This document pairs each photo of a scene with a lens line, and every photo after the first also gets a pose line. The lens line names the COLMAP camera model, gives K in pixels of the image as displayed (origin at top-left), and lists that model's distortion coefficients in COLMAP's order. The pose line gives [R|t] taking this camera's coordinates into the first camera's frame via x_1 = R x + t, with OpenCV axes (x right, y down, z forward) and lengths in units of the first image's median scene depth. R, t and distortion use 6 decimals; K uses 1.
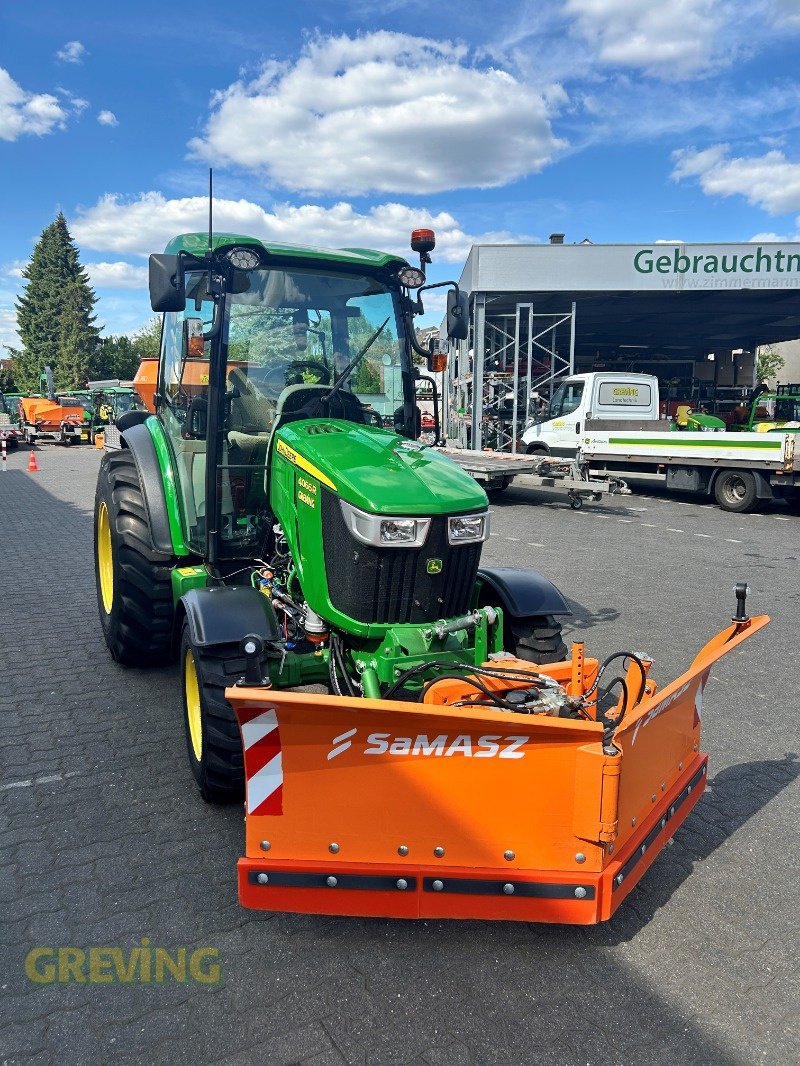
lens RADIAL K [[829.1, 0, 430.2], [0, 829.1, 533.7], [0, 0, 1]] dist [0.084512, -0.097889]
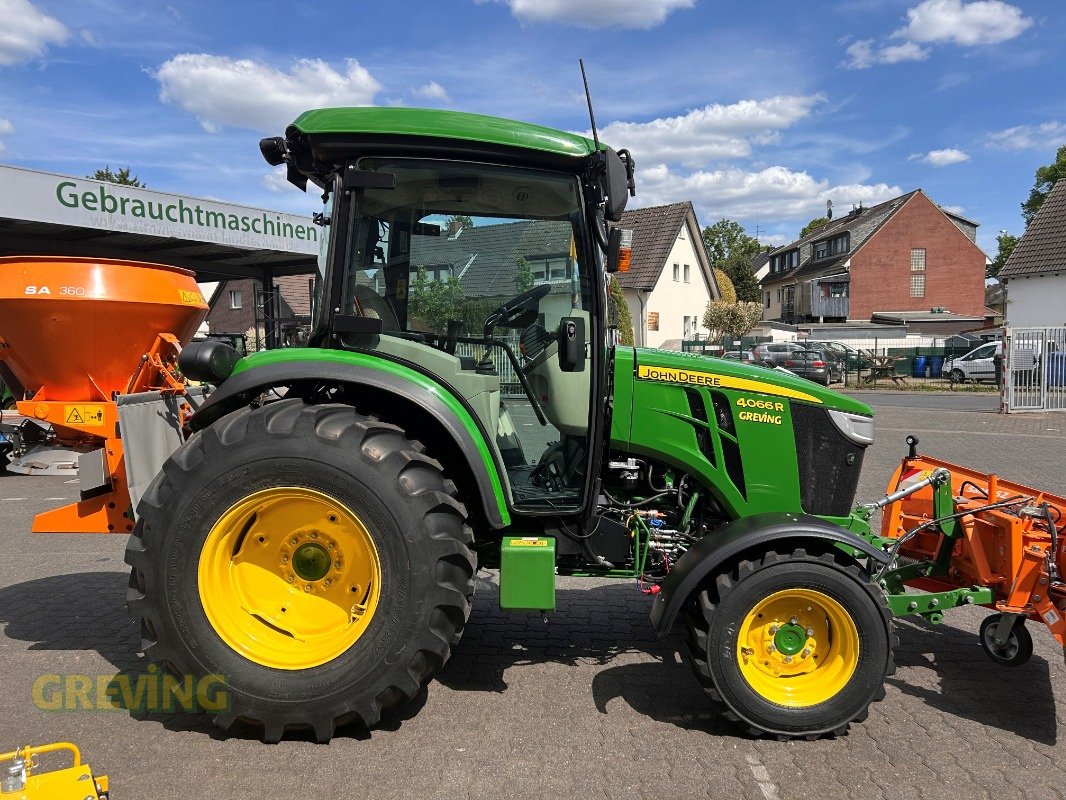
lens RADIAL K [[850.0, 0, 540.9], [0, 850.0, 403.6], [0, 0, 1]] dist [0.102588, -0.203437]
pose [[0.470383, -0.059827, 0.880432, -1.323884], [0.155374, 0.987728, -0.015893, -0.092424], [-0.868676, 0.144272, 0.473906, 0.806623]]
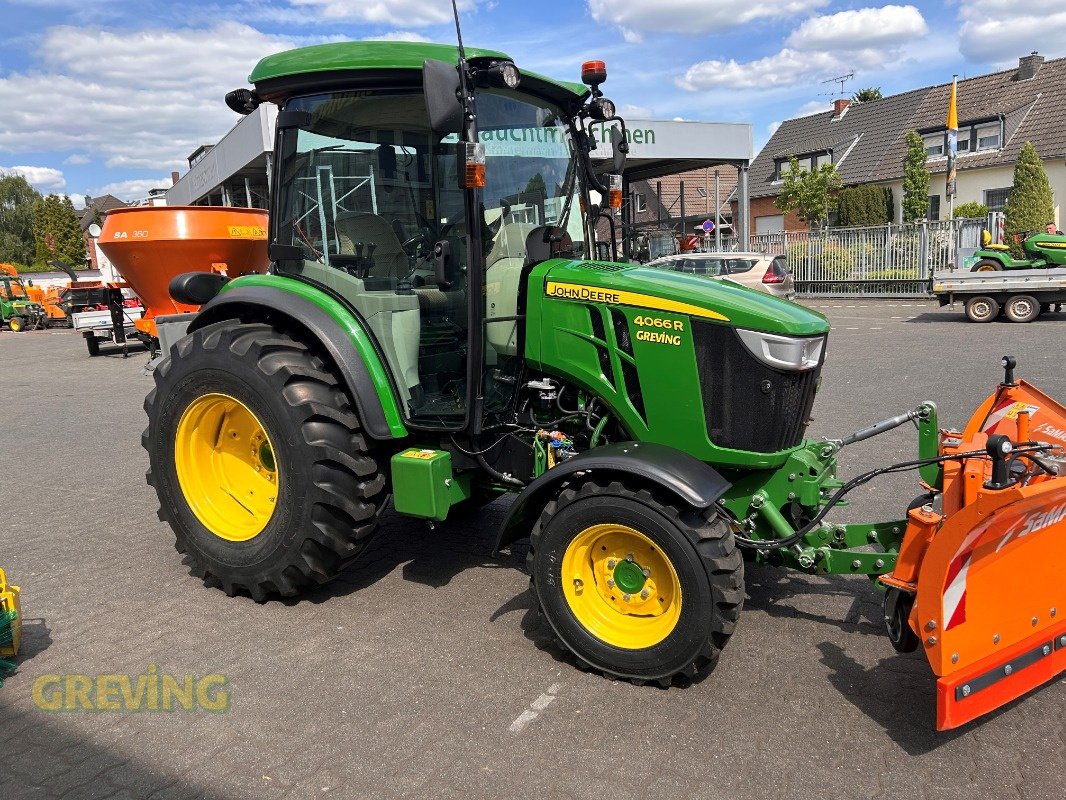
lens RADIAL K [[850.0, 0, 540.9], [0, 850.0, 403.6], [0, 0, 1]] dist [0.102588, -0.203437]
pose [[0.847012, -0.130812, 0.515227, -0.833206], [0.138720, 0.990057, 0.023316, -0.009962], [-0.513154, 0.051723, 0.856737, 0.283803]]
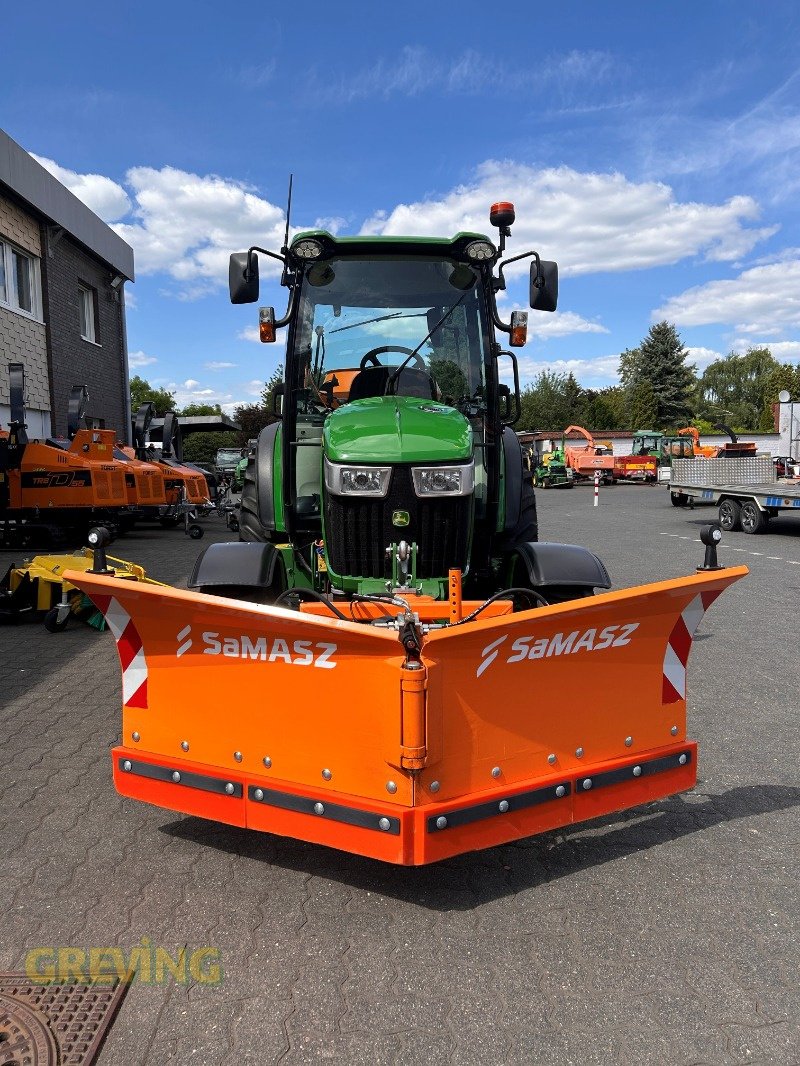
lens RADIAL K [[825.7, 0, 400.0], [0, 825.7, 533.0], [0, 0, 1]] dist [0.087182, -0.085458]
pose [[0.894232, 0.006368, -0.447558, 0.445124], [-0.042470, 0.996595, -0.070676, 0.133281], [0.445584, 0.082209, 0.891458, 0.136895]]
